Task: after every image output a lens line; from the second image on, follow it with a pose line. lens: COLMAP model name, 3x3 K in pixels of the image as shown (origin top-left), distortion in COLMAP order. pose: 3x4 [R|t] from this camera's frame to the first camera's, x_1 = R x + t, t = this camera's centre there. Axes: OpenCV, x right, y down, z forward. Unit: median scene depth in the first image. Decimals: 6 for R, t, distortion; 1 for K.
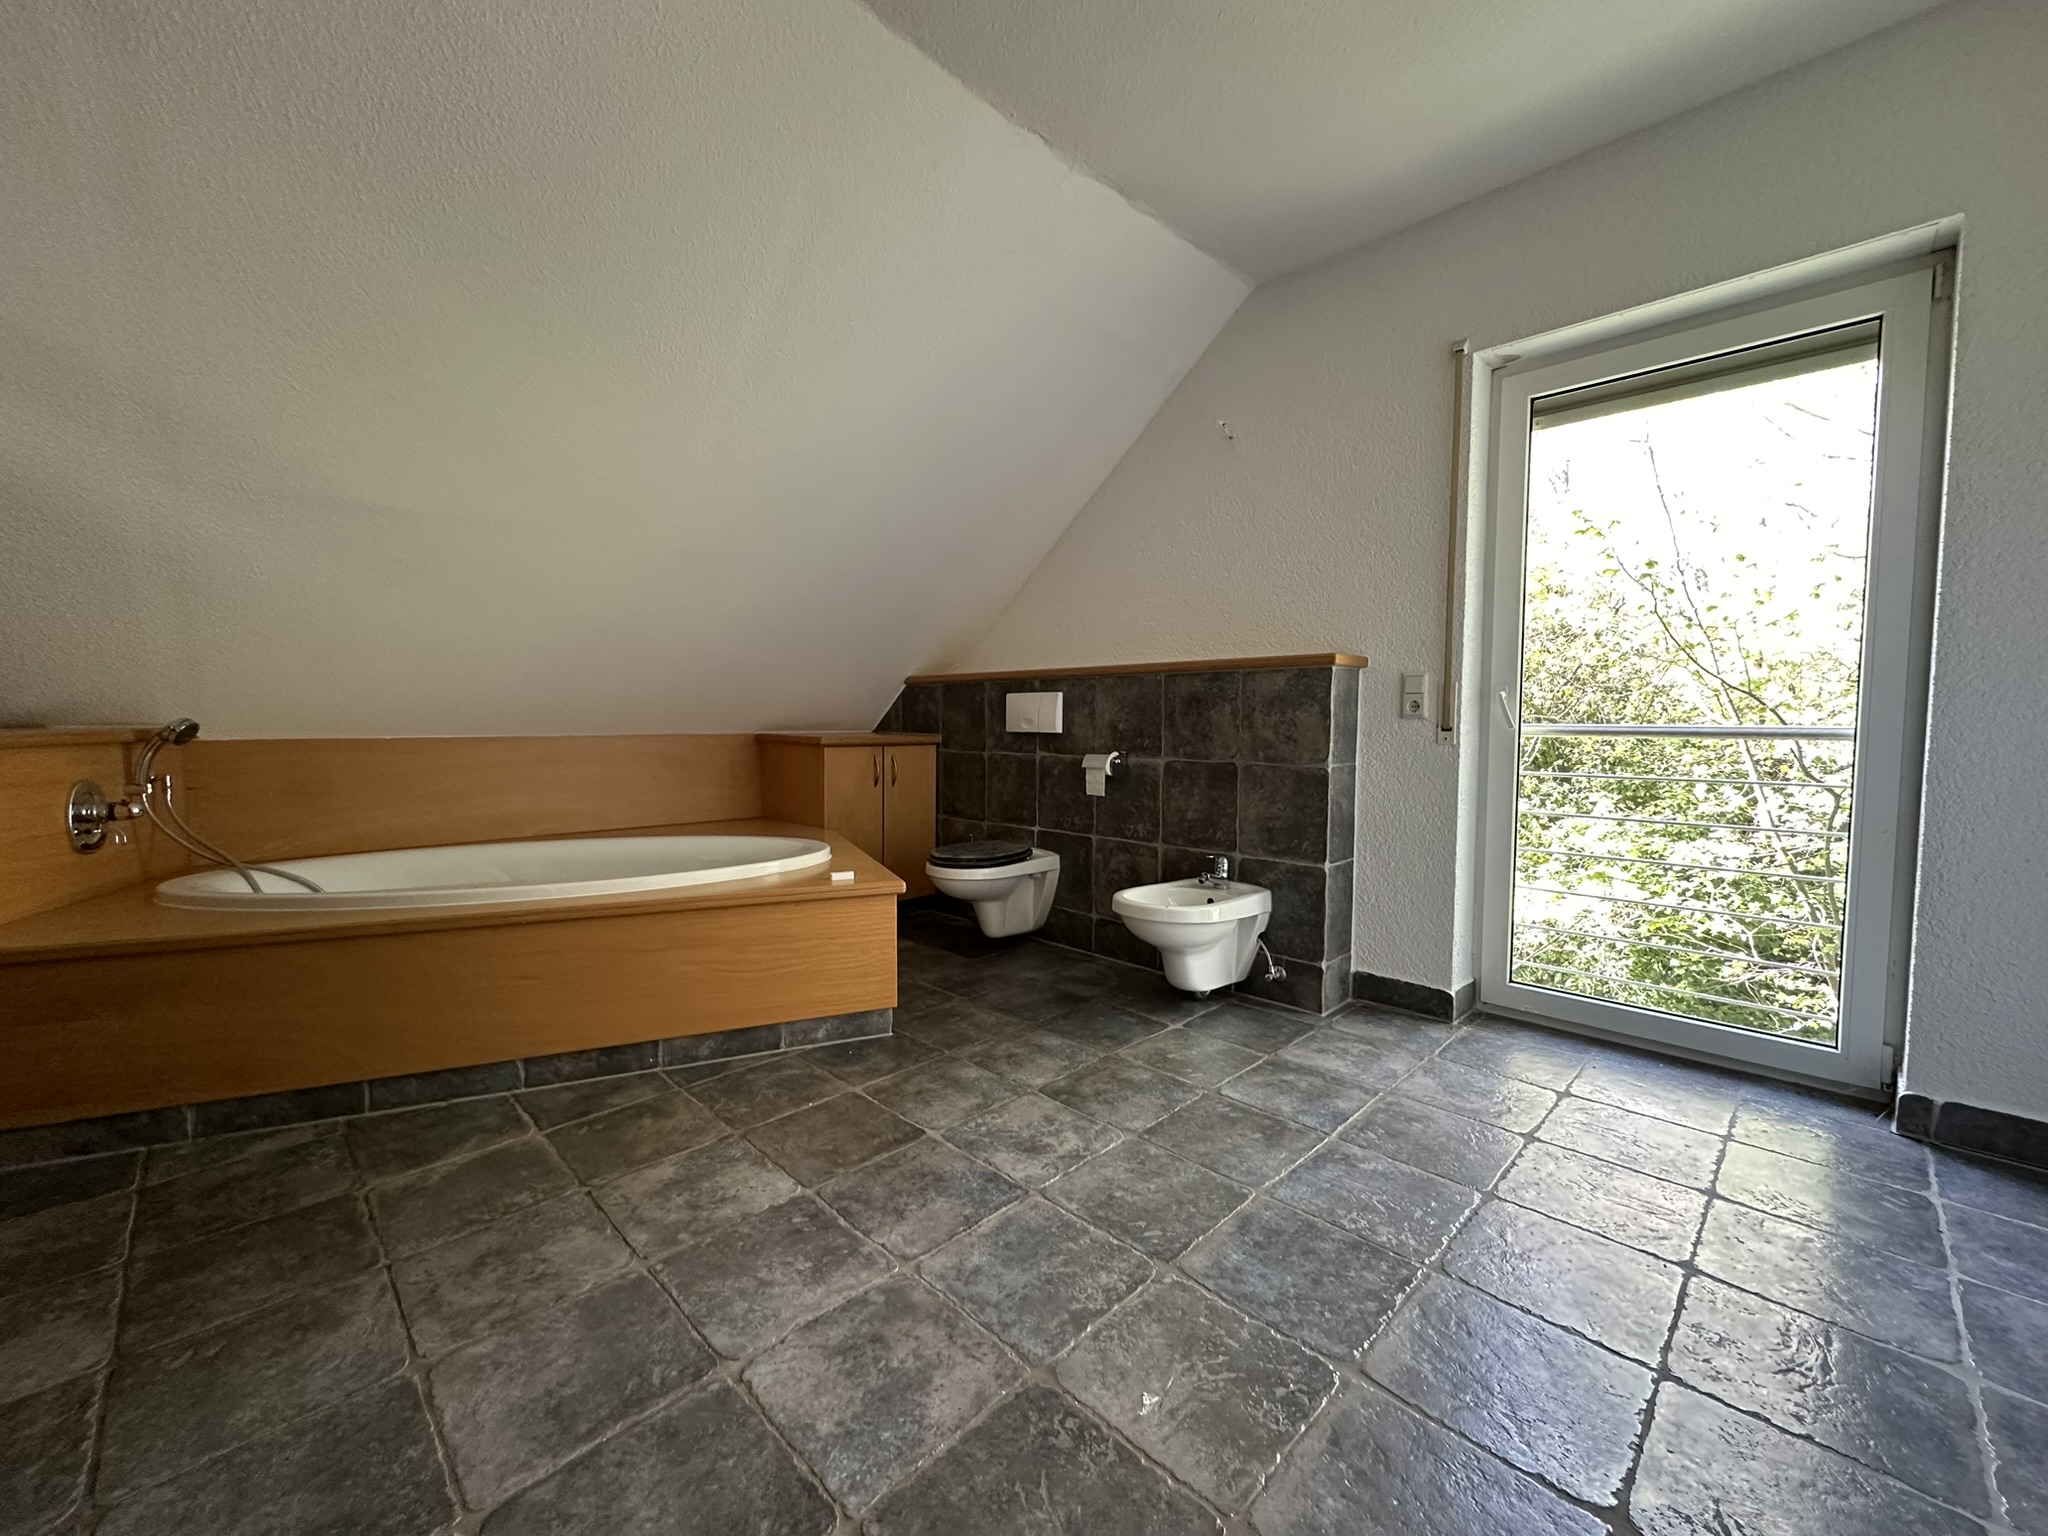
lens RADIAL K [[816.6, 0, 1016.4], [0, 816.6, 766.3], [0, 0, 1]] dist [-0.002507, 0.000611]
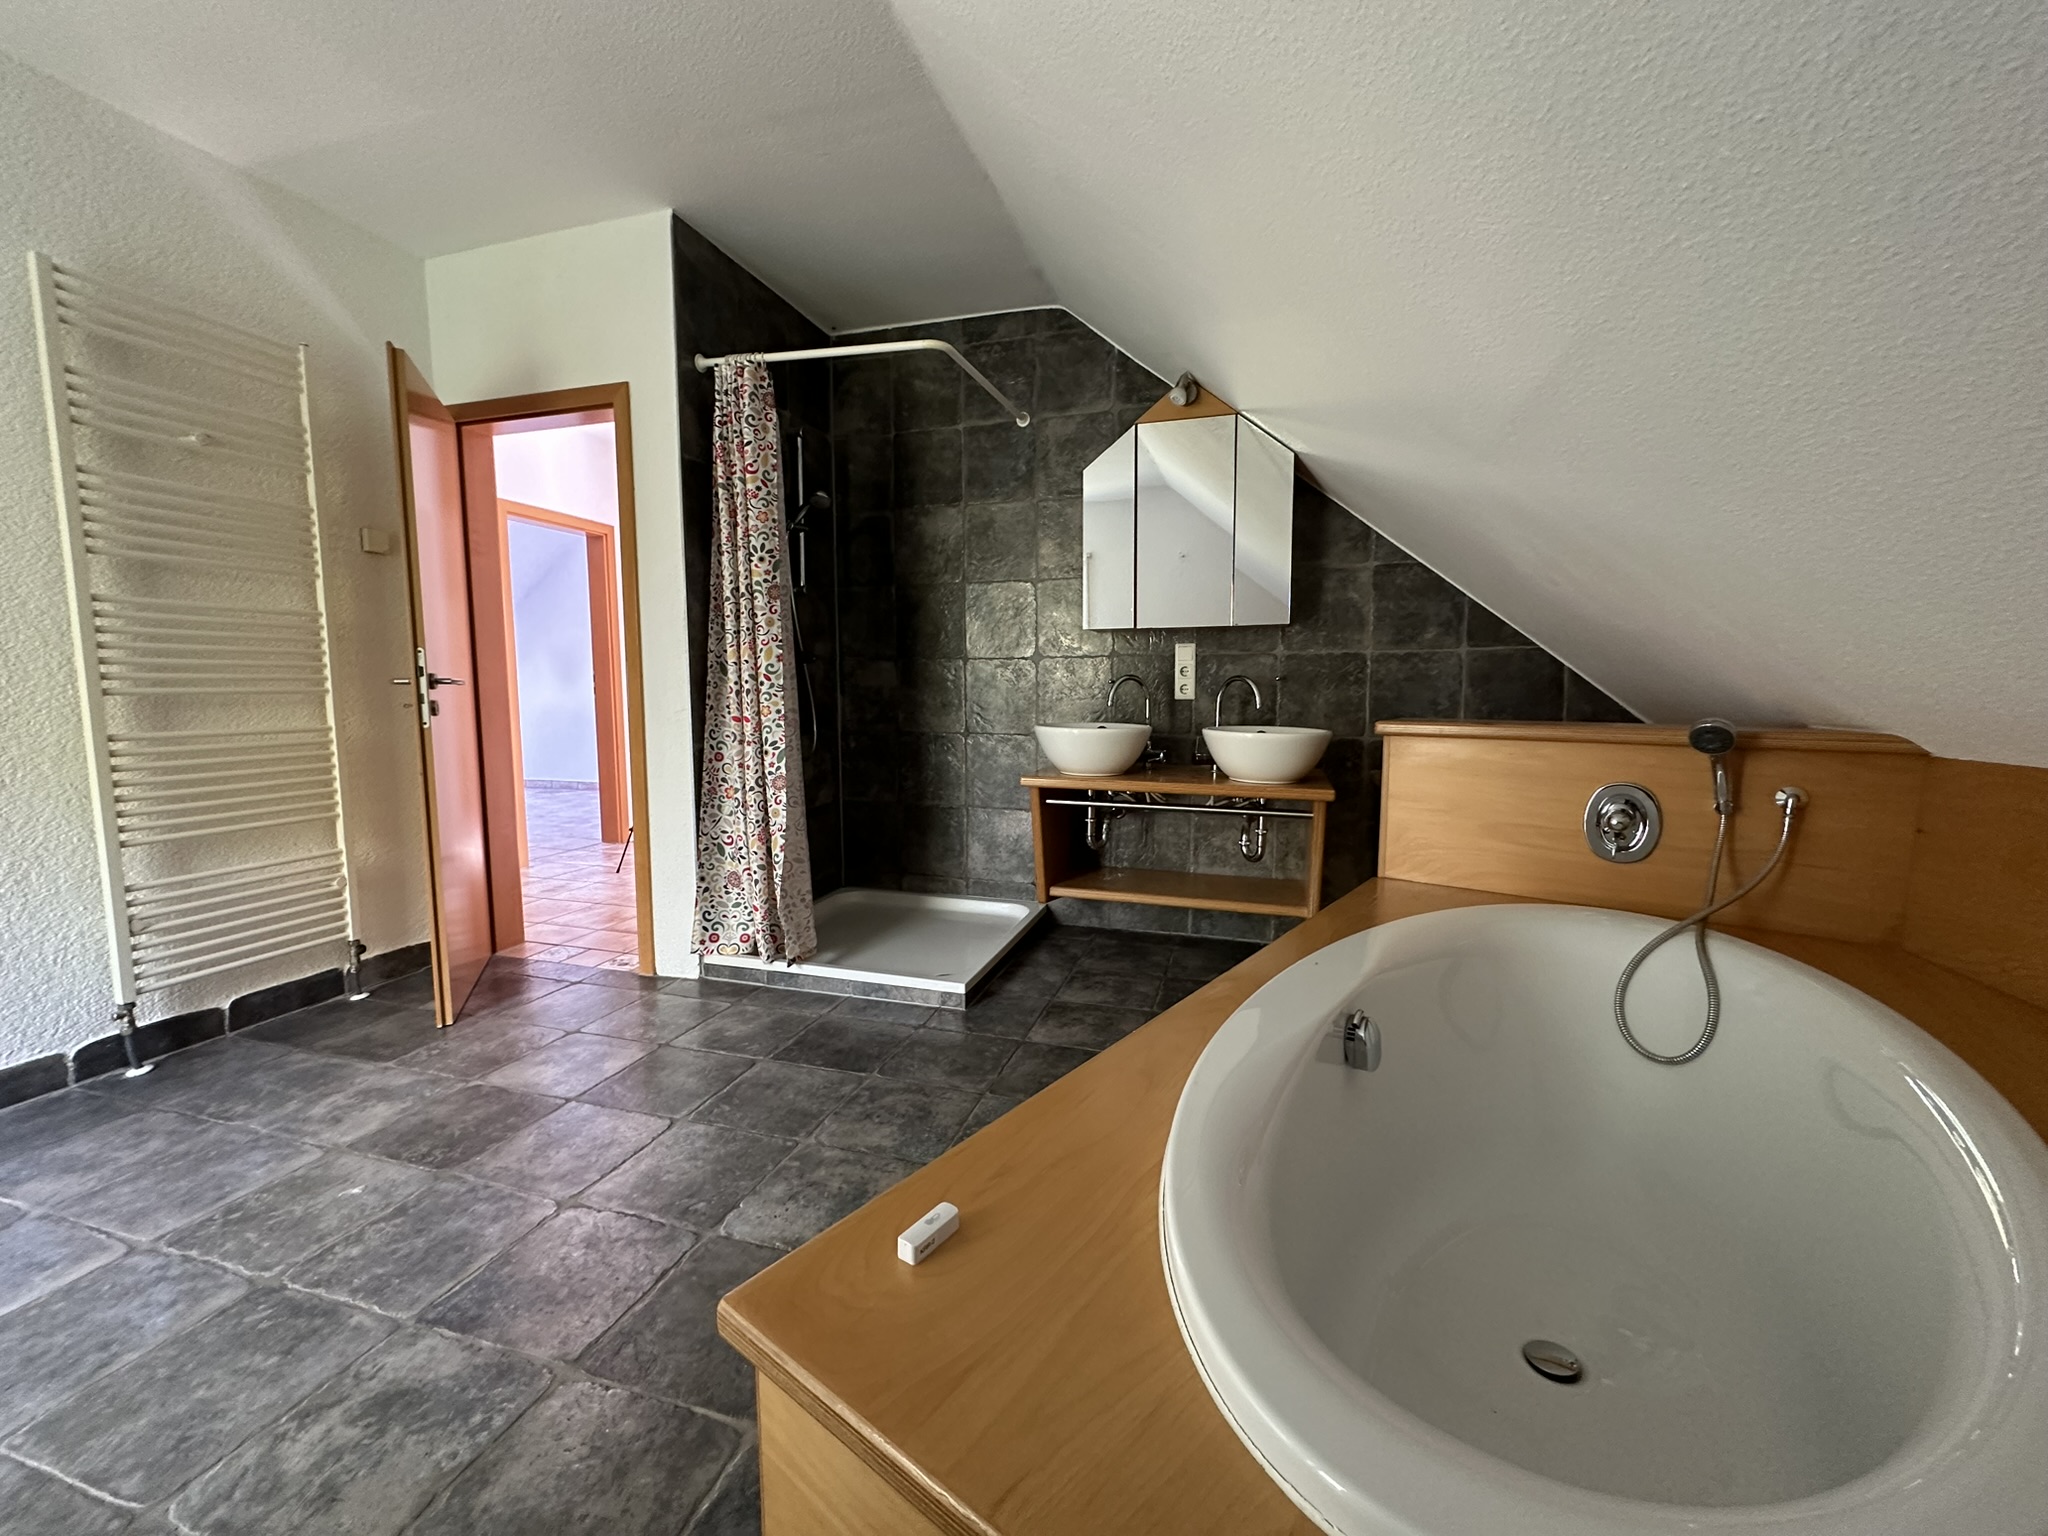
lens RADIAL K [[816.6, 0, 1014.8], [0, 816.6, 764.9], [0, 0, 1]] dist [-0.002507, 0.000611]
pose [[-0.878752, 0.043735, -0.475271, -0.136689], [-0.030856, 0.988504, 0.148014, -0.143407], [0.476281, 0.144732, -0.867300, 1.803553]]
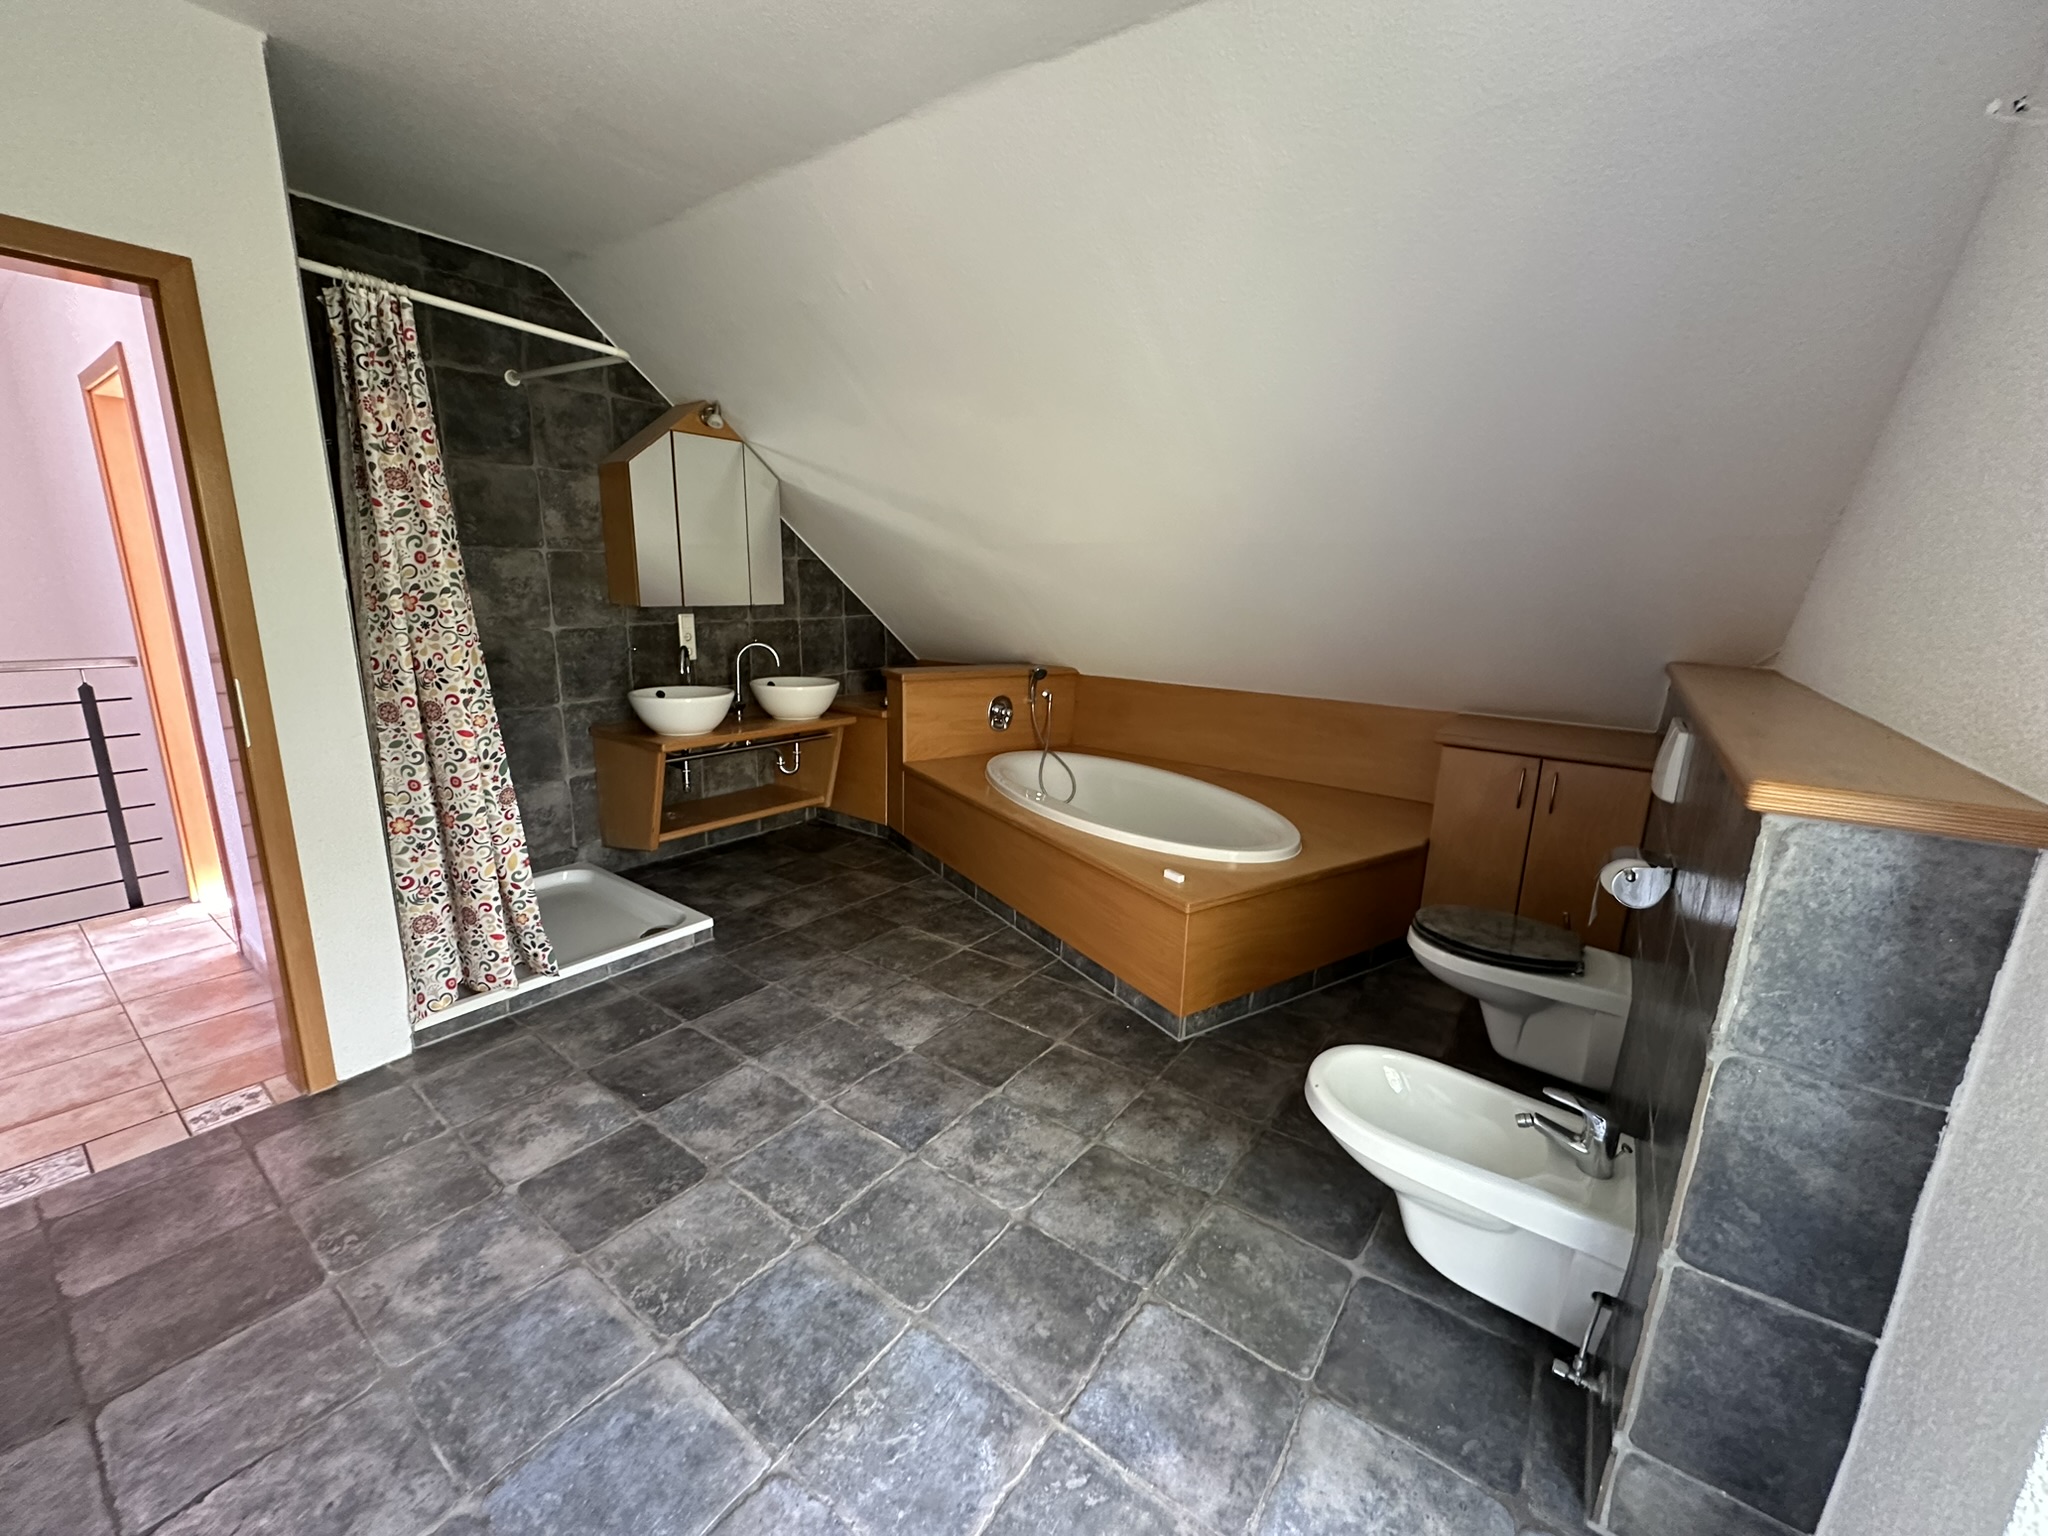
lens RADIAL K [[816.6, 0, 1025.3], [0, 816.6, 767.3], [0, 0, 1]] dist [-0.002507, 0.000611]
pose [[0.160614, 0.220026, -0.962181, 1.033703], [-0.082137, 0.974435, 0.209117, -0.289149], [0.983594, 0.045443, 0.174580, 0.884408]]
